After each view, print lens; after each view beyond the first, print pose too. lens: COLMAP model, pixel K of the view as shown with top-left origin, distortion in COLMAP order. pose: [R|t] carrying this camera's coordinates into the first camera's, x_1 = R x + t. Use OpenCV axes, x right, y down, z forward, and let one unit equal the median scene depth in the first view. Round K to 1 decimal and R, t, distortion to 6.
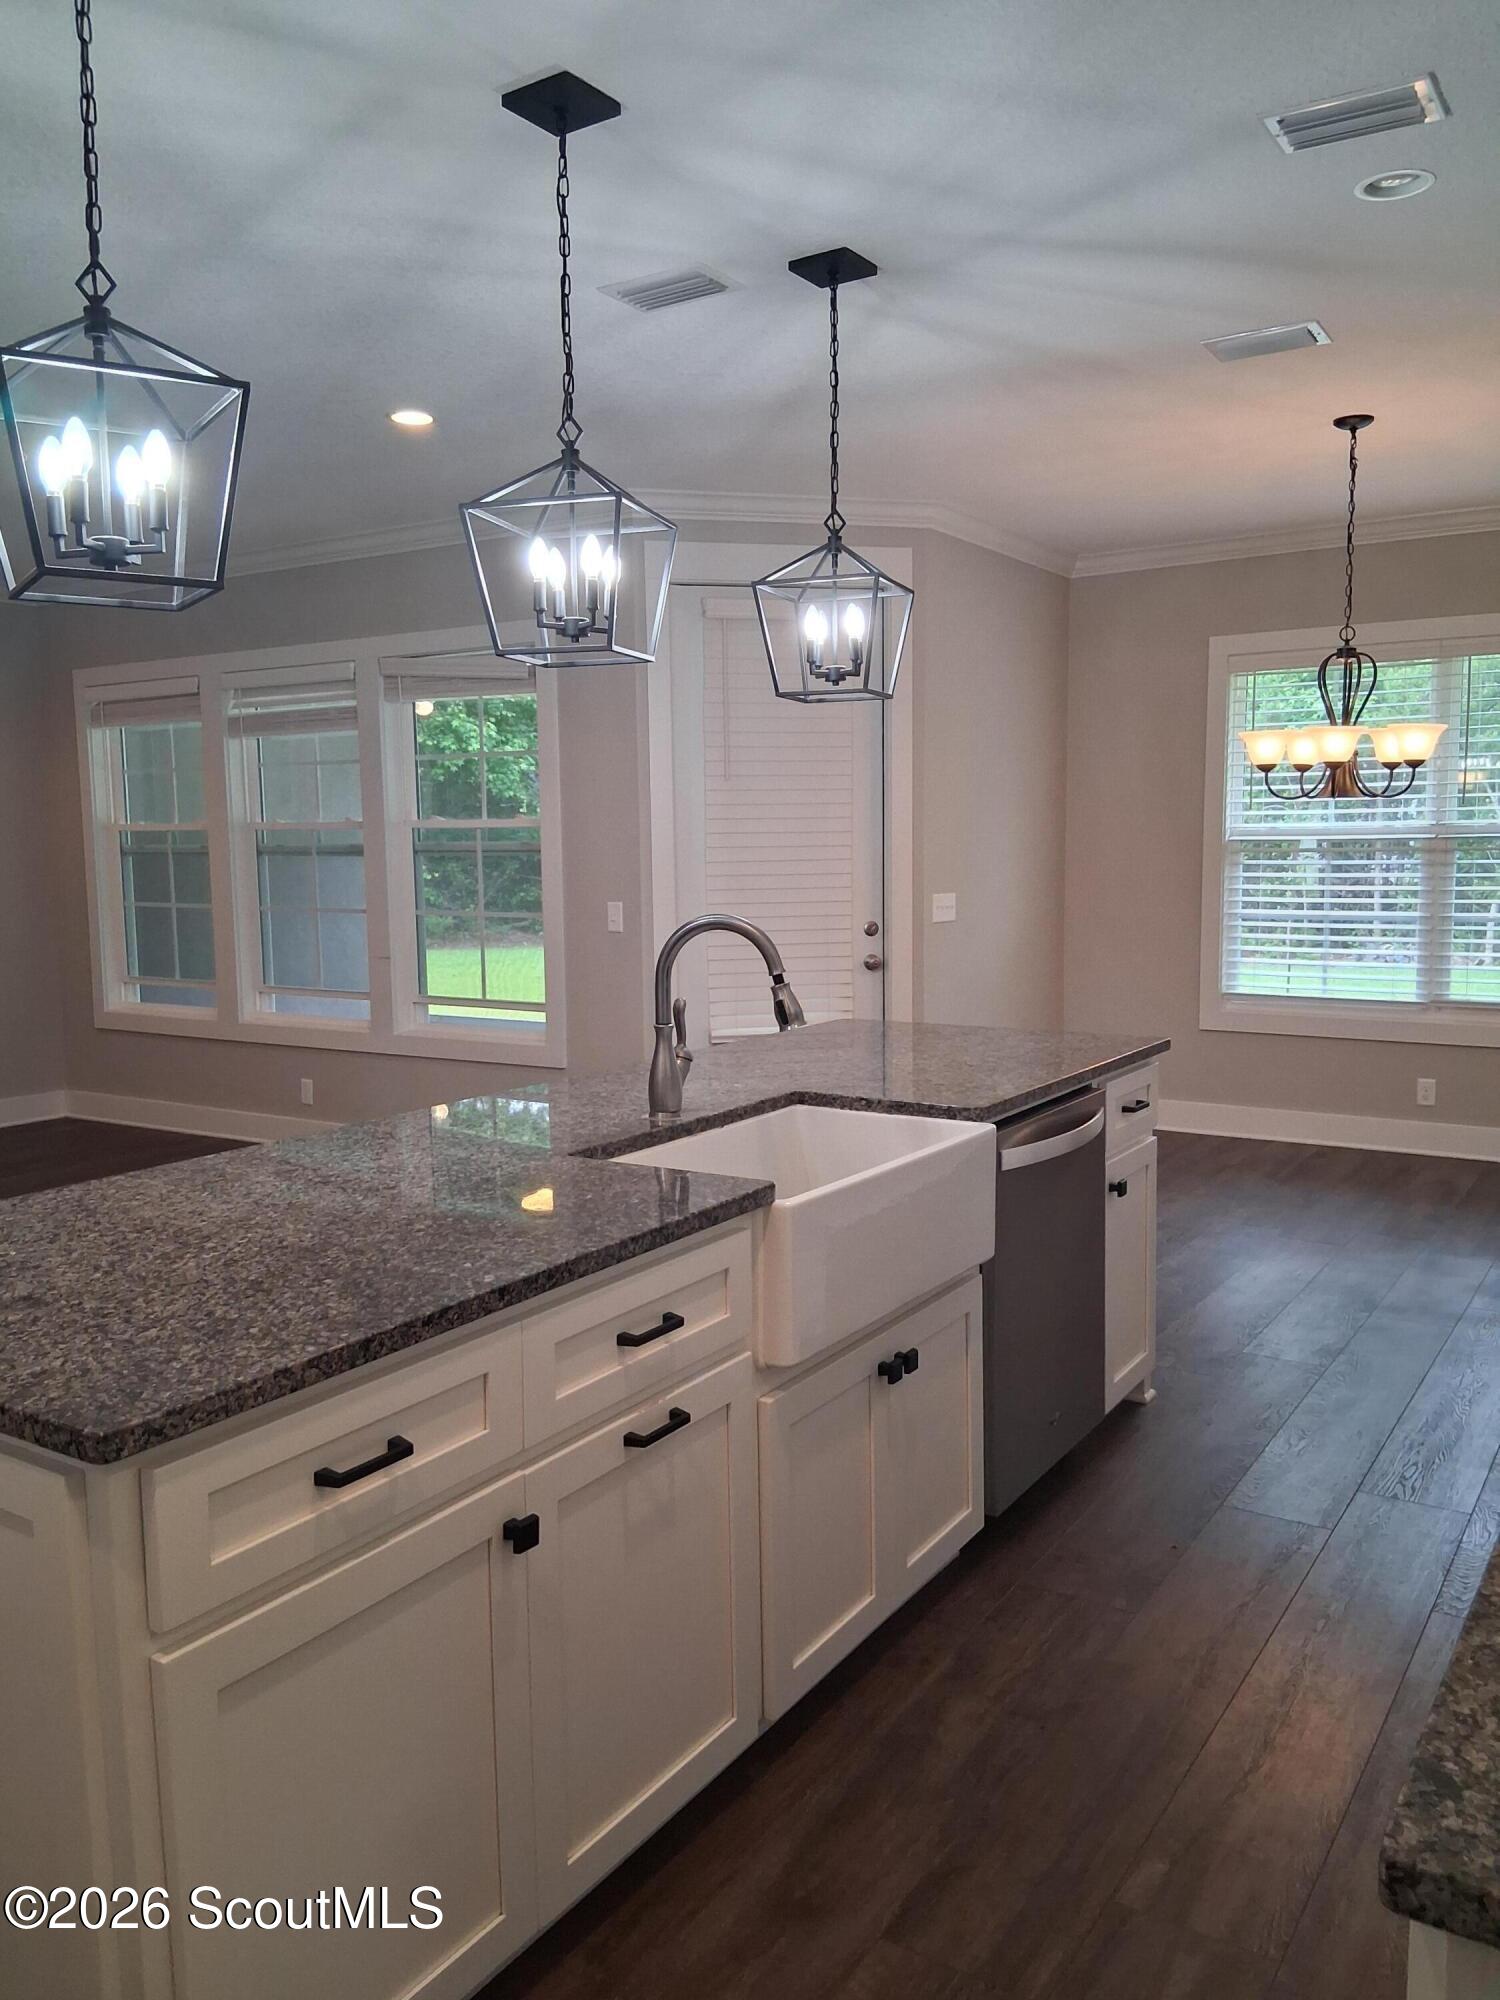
lens RADIAL K [[1524.5, 0, 750.0], [0, 1524.5, 1000.0], [0, 0, 1]] dist [0.106924, -0.156418]
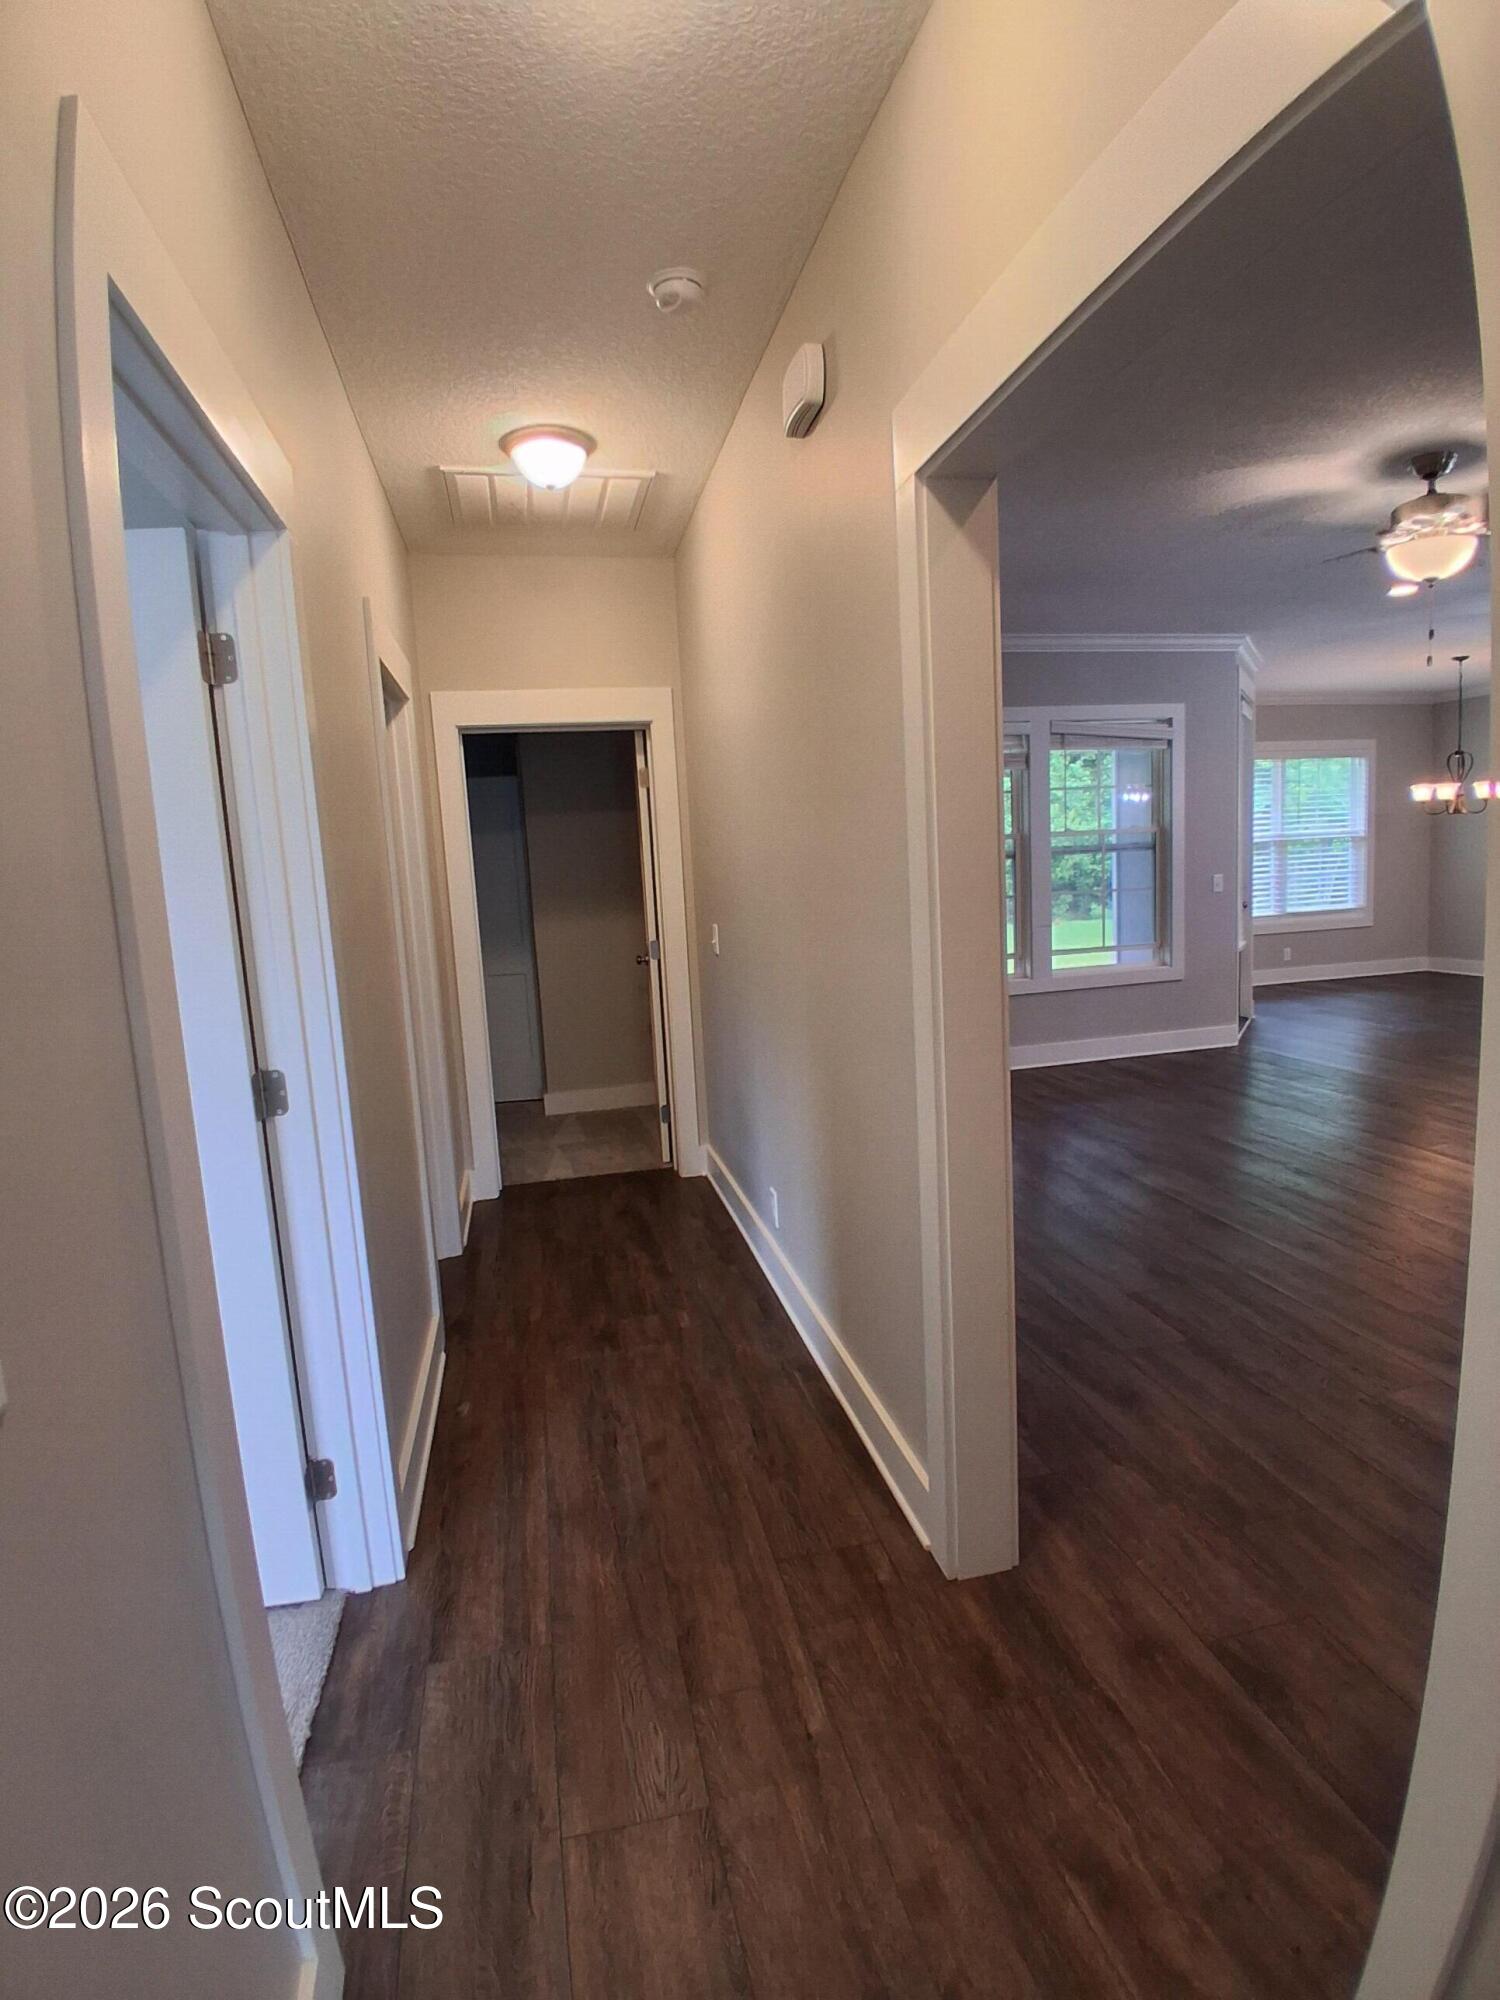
lens RADIAL K [[986.6, 0, 750.0], [0, 986.6, 1000.0], [0, 0, 1]] dist [-0.000309, -0.000091]
pose [[0.706019, -0.119714, 0.698001, -1.112876], [0.120191, 0.991566, 0.048492, -0.037545], [-0.697919, 0.049657, 0.714453, 0.536340]]
